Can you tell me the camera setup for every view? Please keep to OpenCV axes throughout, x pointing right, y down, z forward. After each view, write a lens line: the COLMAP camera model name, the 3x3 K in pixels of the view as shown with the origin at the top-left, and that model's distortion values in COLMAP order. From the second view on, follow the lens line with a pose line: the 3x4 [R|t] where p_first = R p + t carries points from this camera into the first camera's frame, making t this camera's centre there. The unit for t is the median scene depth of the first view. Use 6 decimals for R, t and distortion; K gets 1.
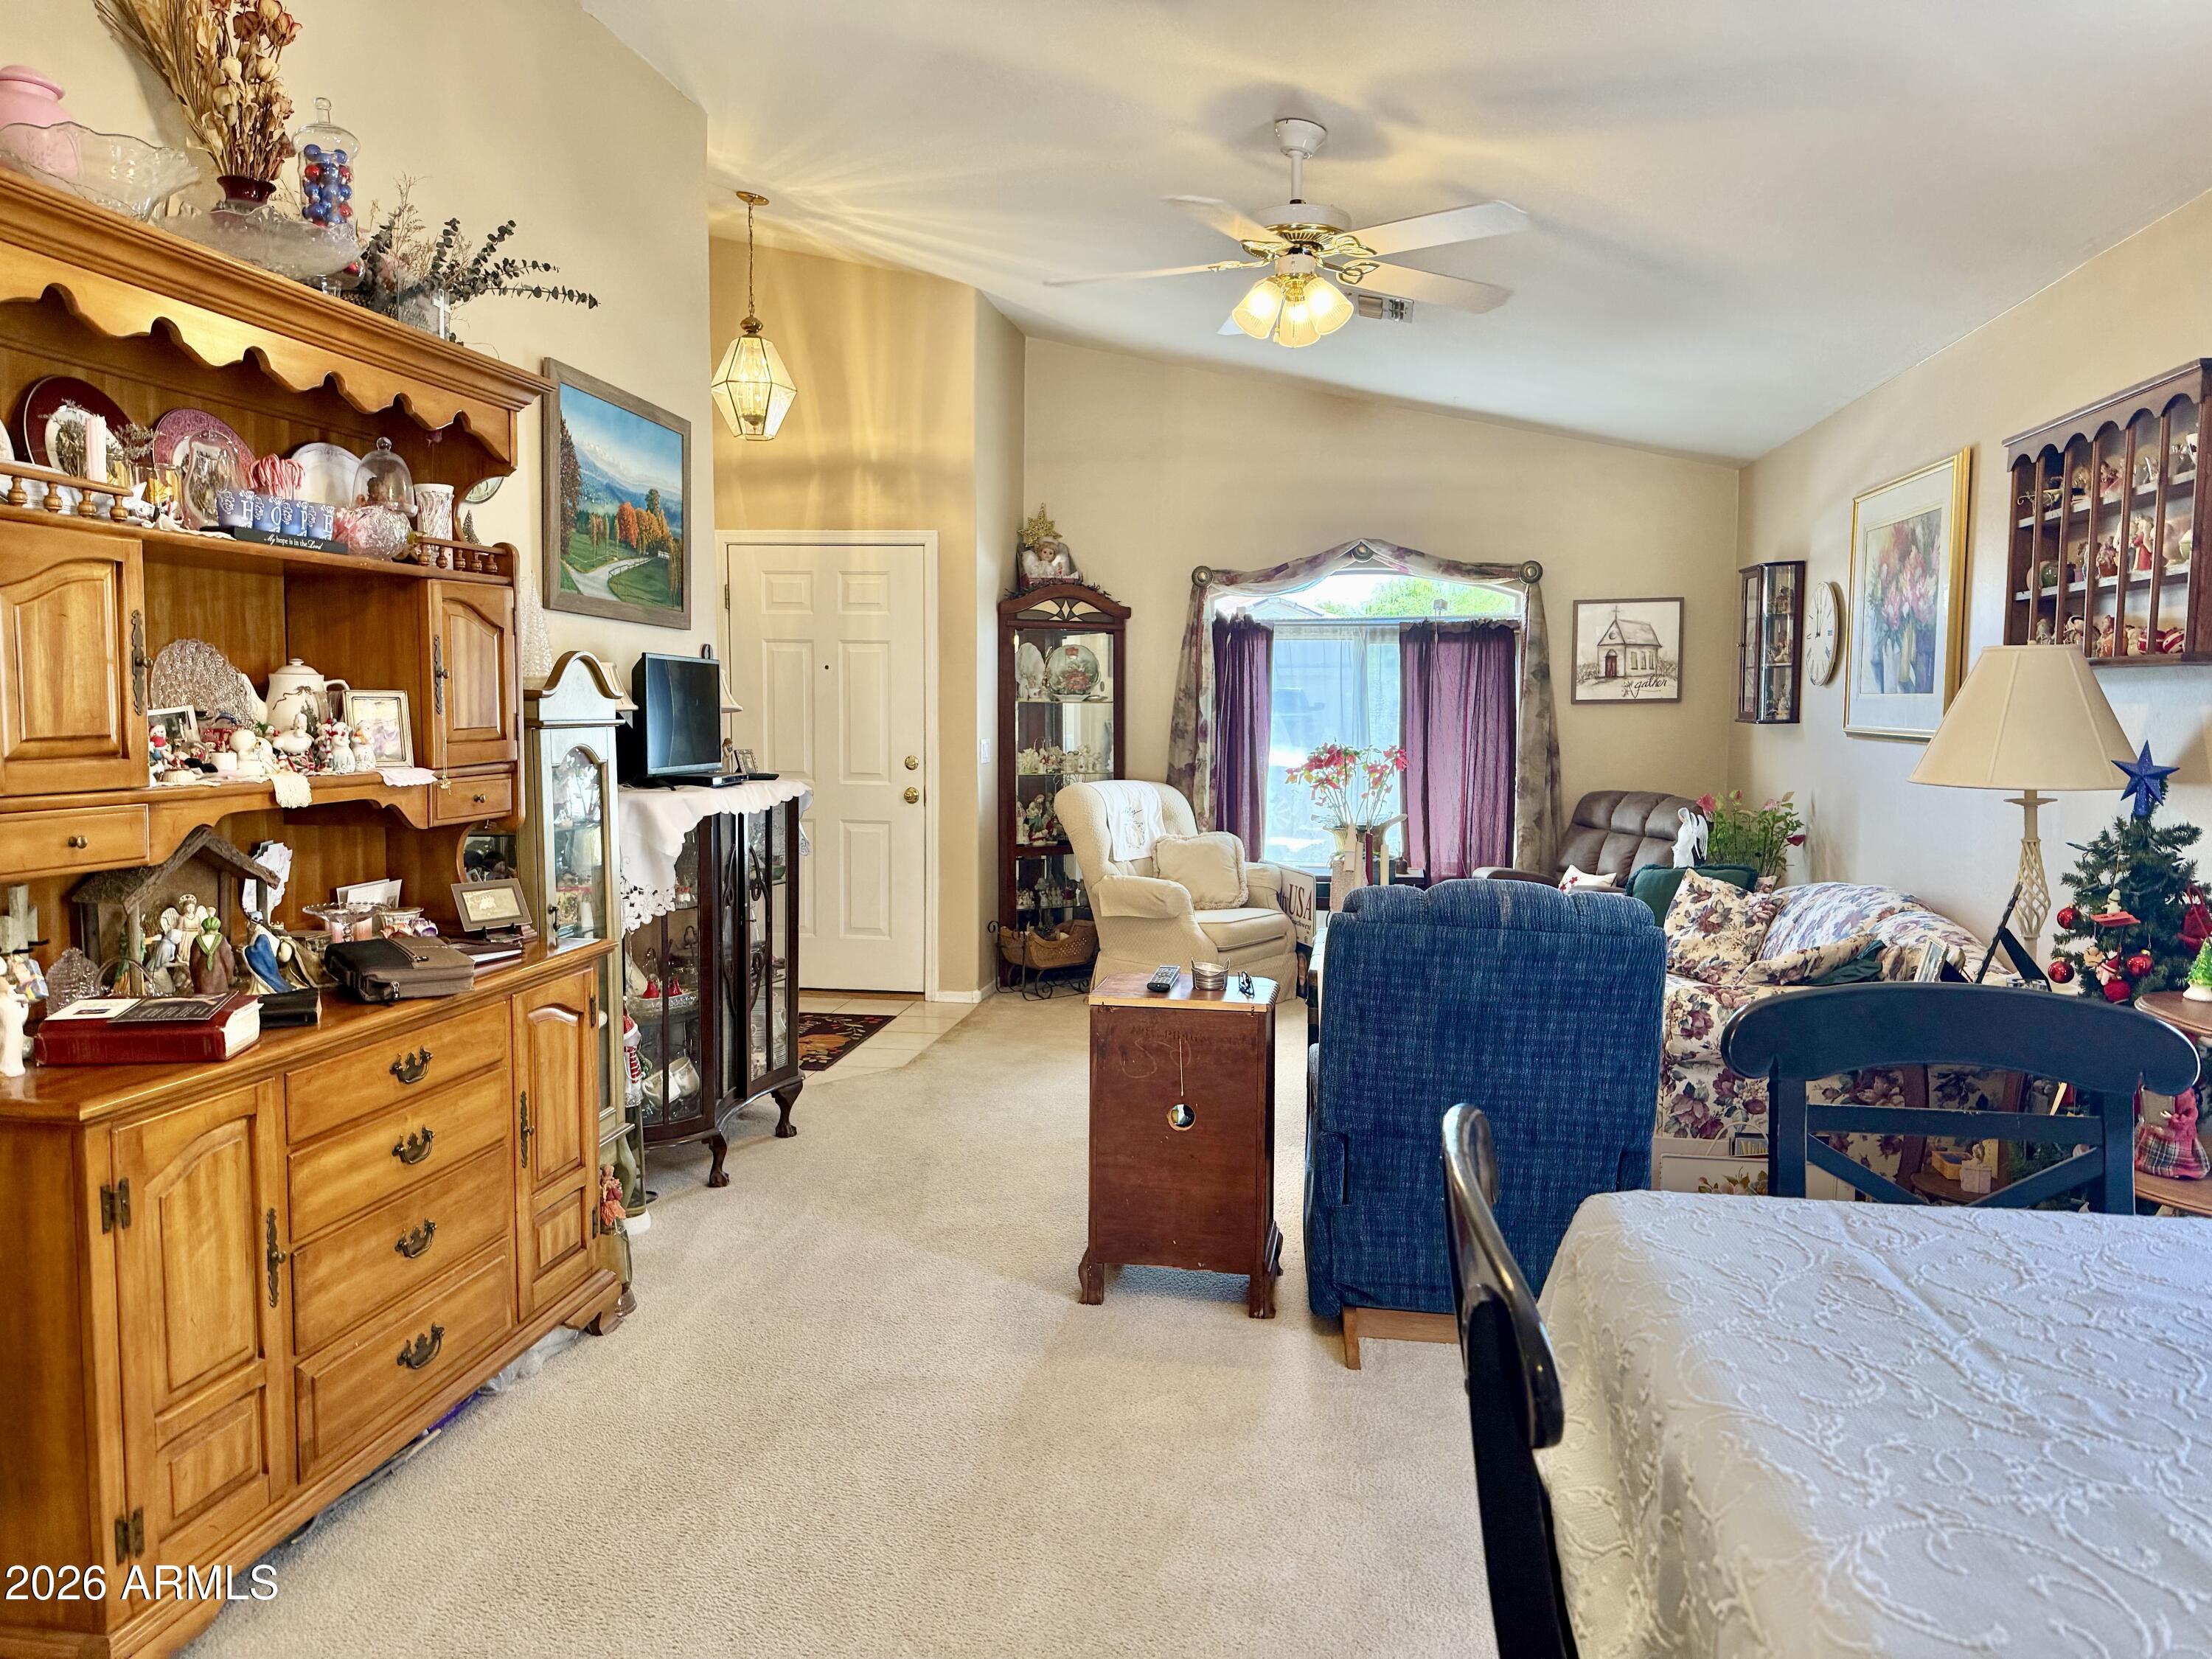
lens RADIAL K [[1572.2, 0, 1103.9], [0, 1572.2, 814.1], [0, 0, 1]] dist [0.091580, -0.112749]
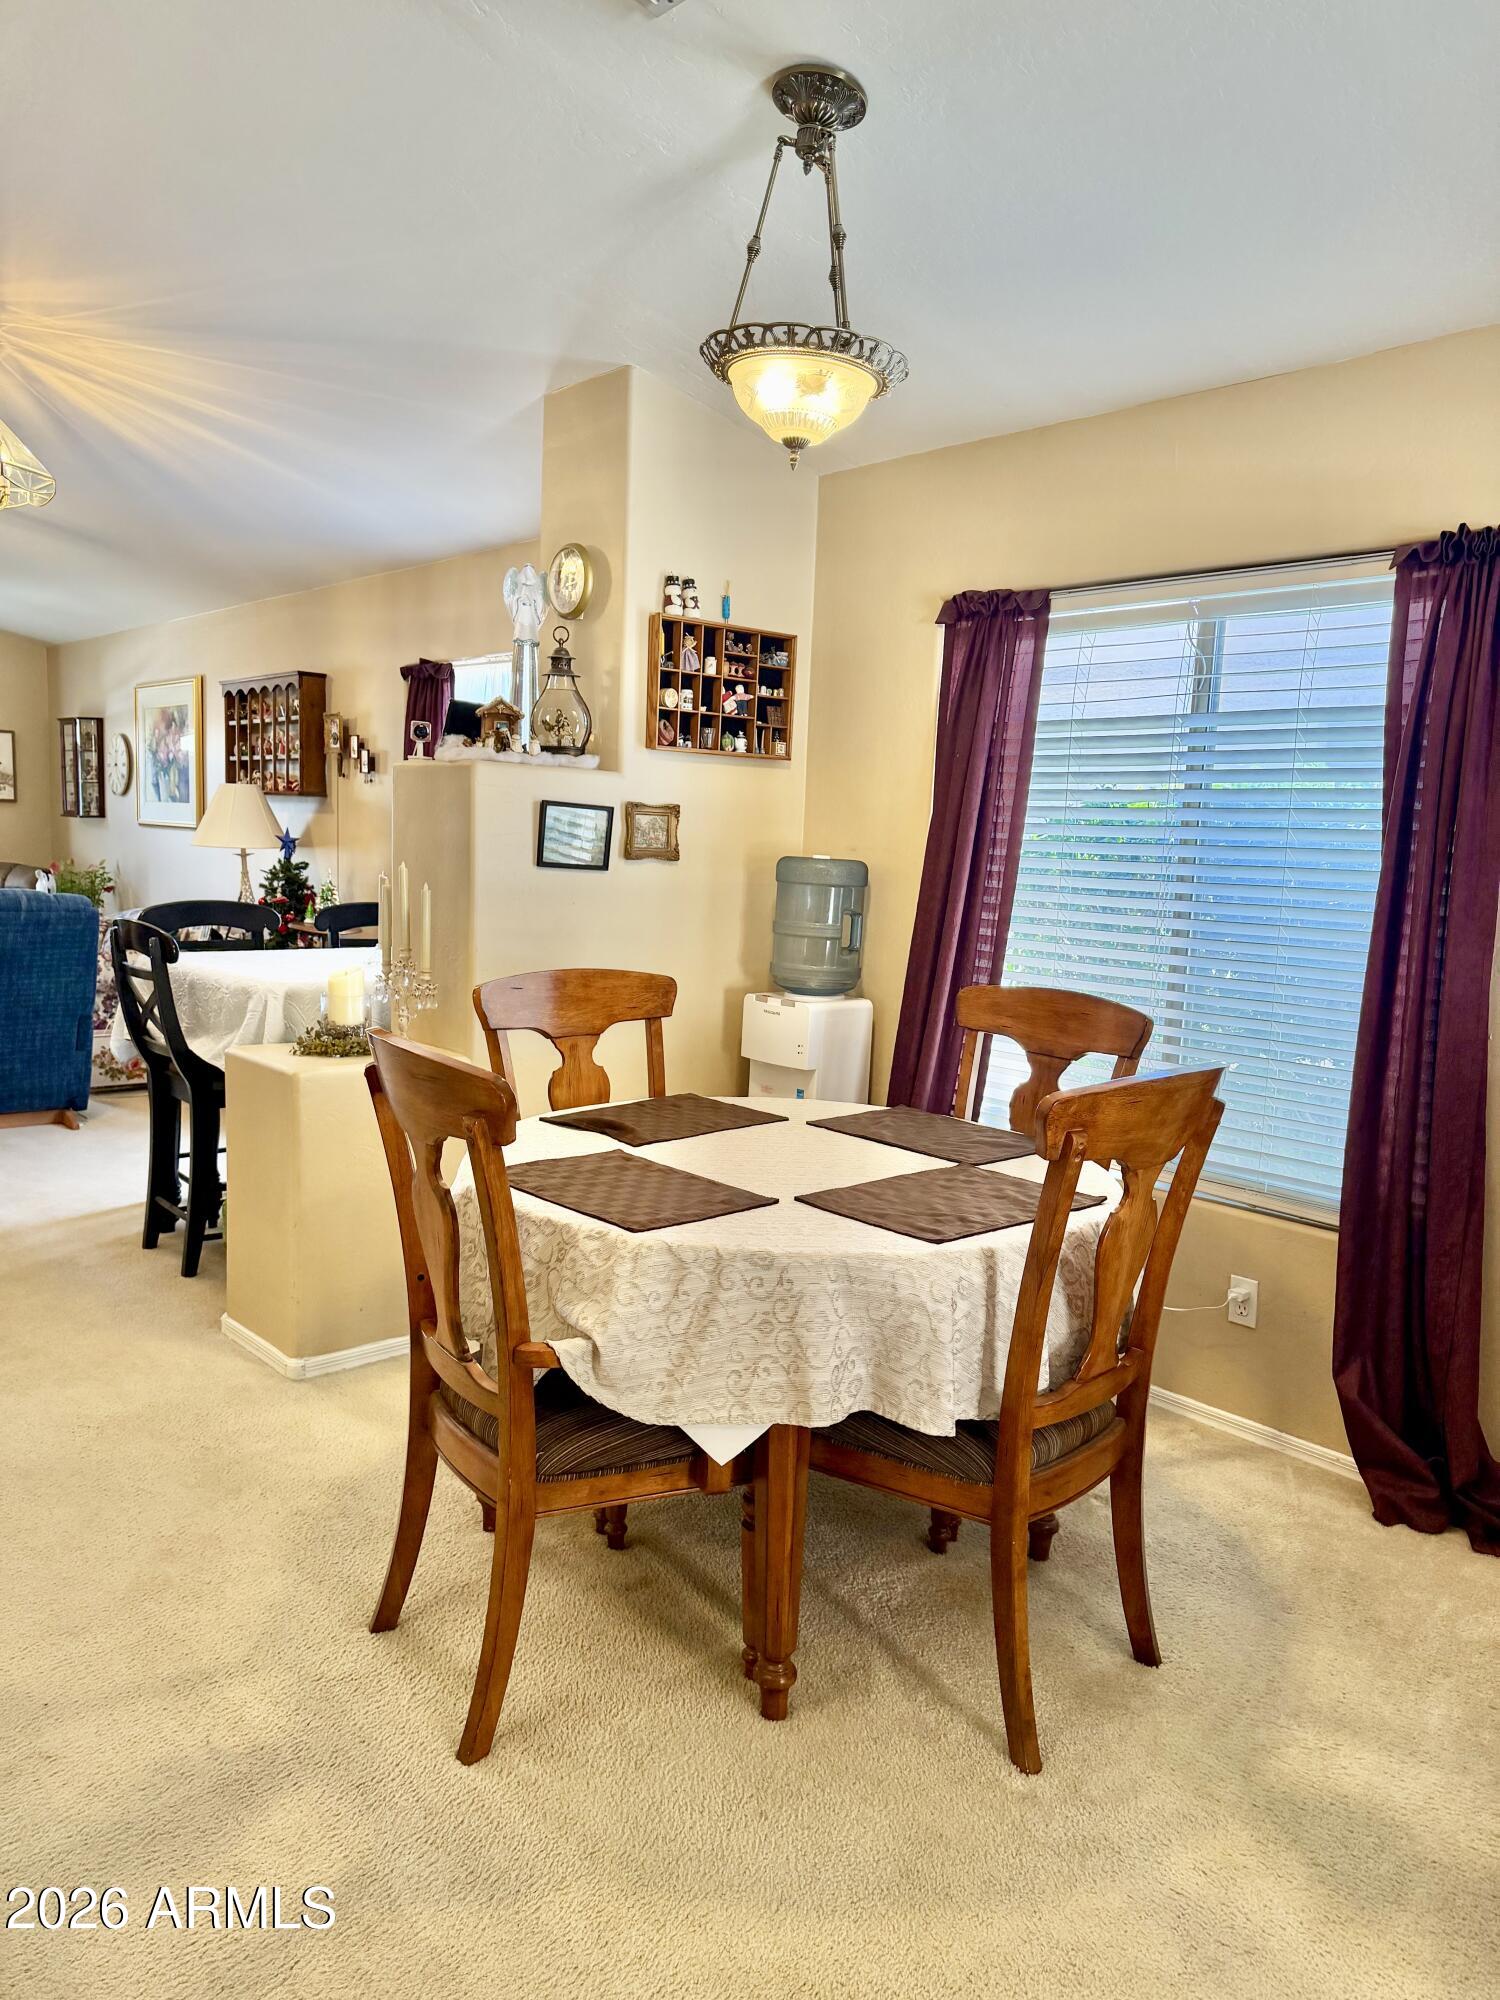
lens RADIAL K [[1421.5, 0, 710.7], [0, 1421.5, 1020.9], [0, 0, 1]] dist [0.091580, -0.112749]
pose [[0.654039, -0.080401, 0.752176, -0.276901], [0.021491, 0.995909, 0.087767, 0.032704], [-0.756156, -0.041238, 0.653091, -0.432011]]
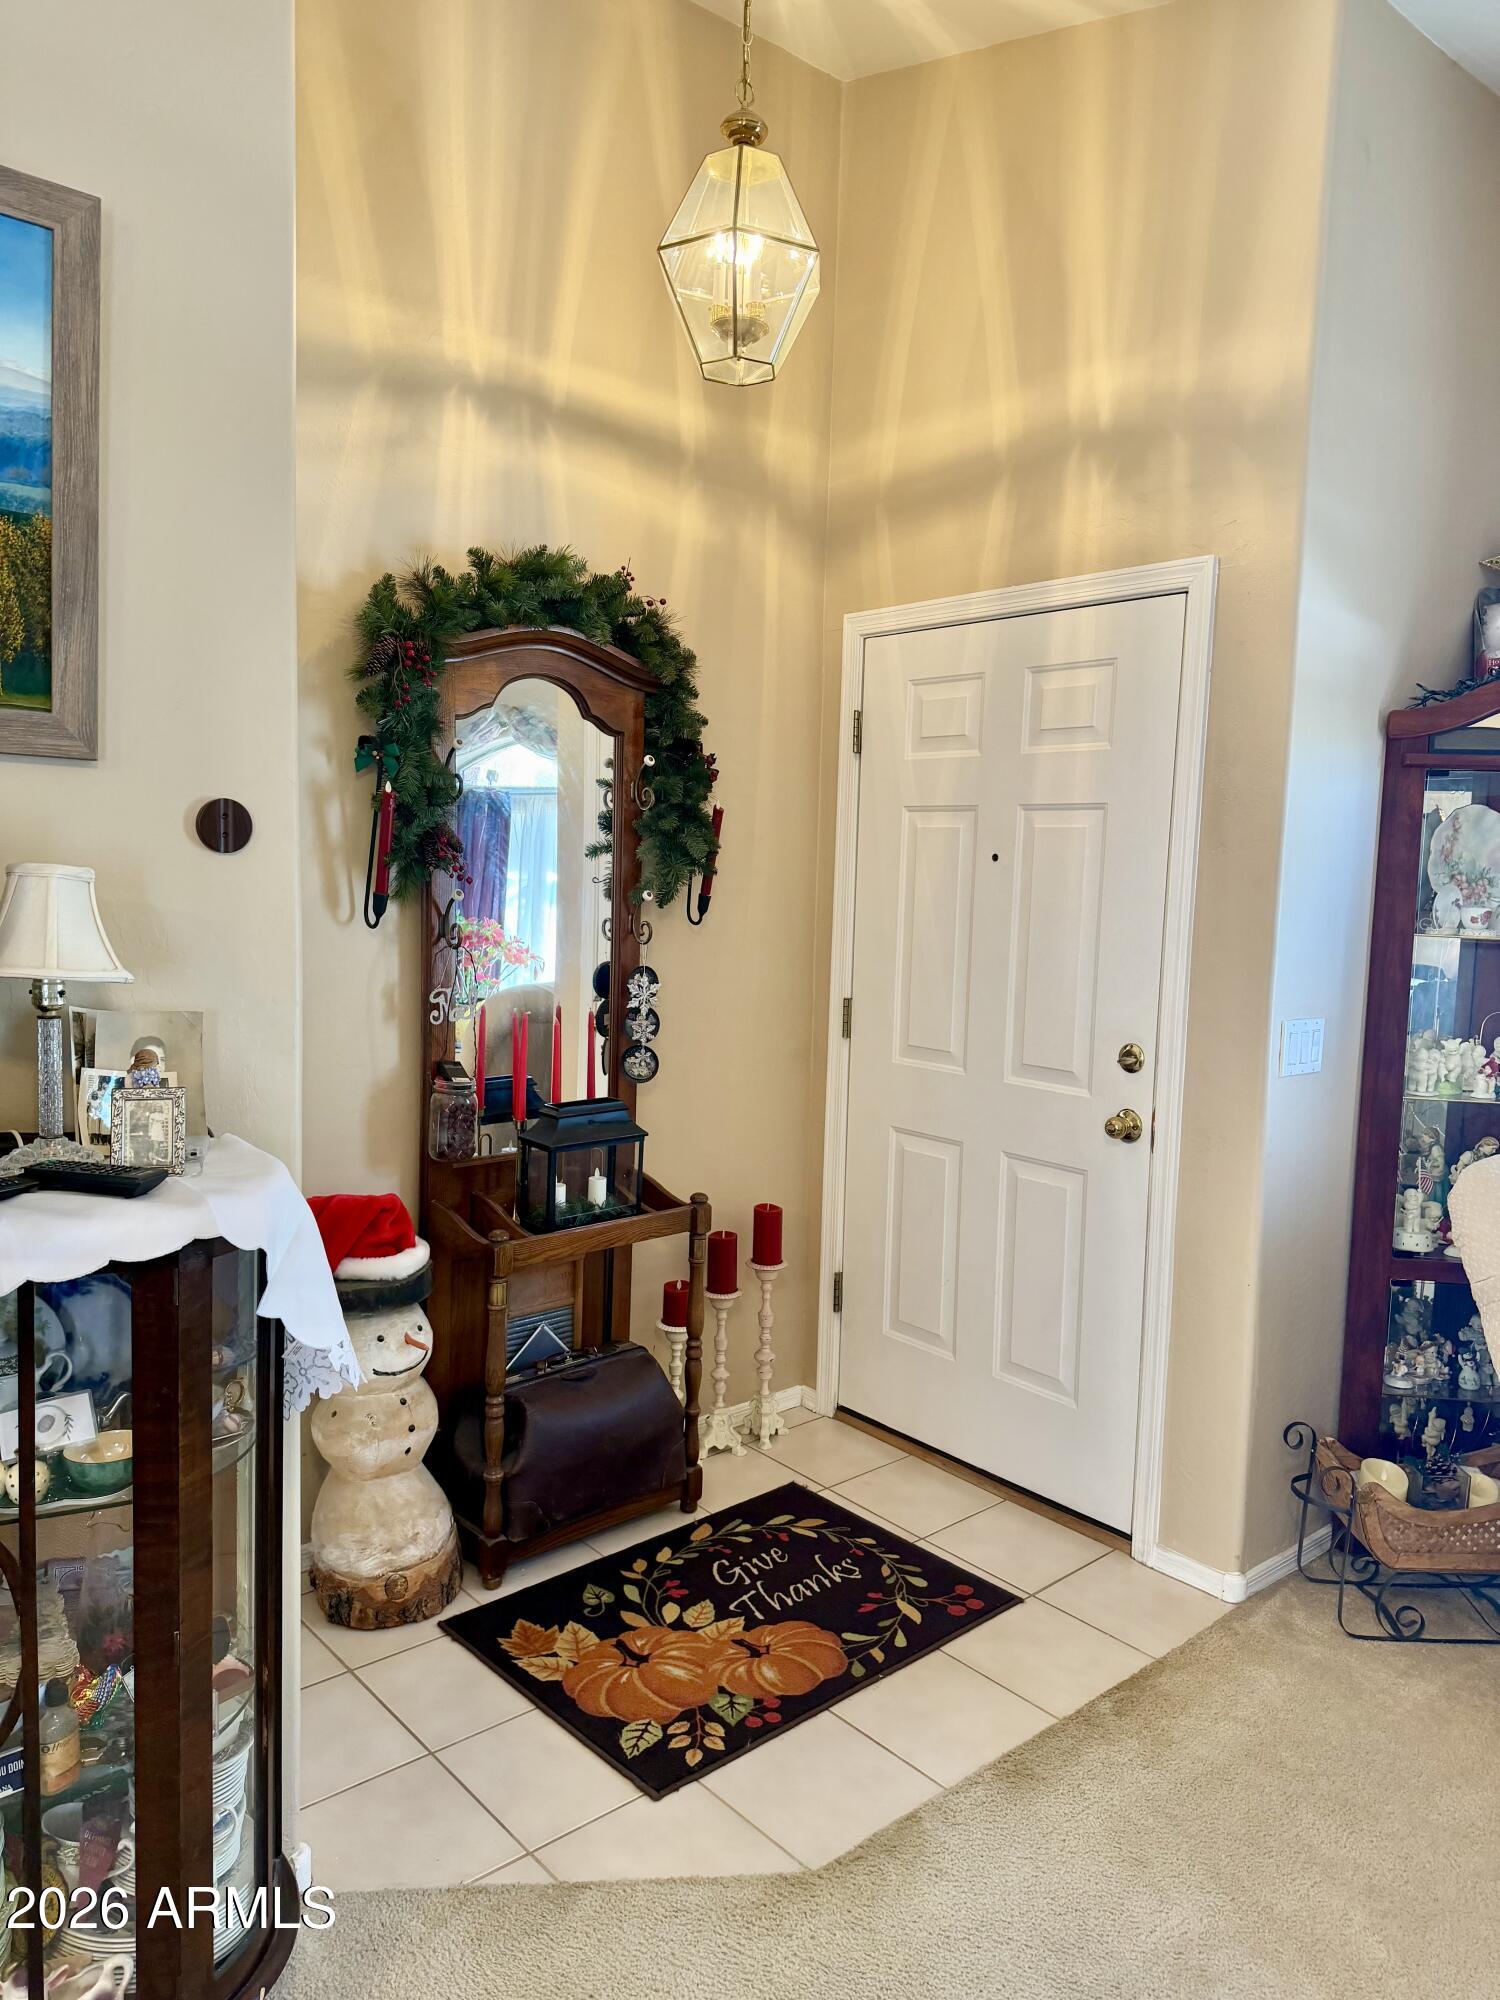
lens RADIAL K [[1421.5, 0, 747.7], [0, 1421.5, 1027.1], [0, 0, 1]] dist [0.091580, -0.112749]
pose [[0.768720, 0.084418, -0.633990, 0.067080], [-0.064487, 0.996430, 0.054487, -0.062121], [0.636326, -0.001001, 0.771420, 0.625901]]
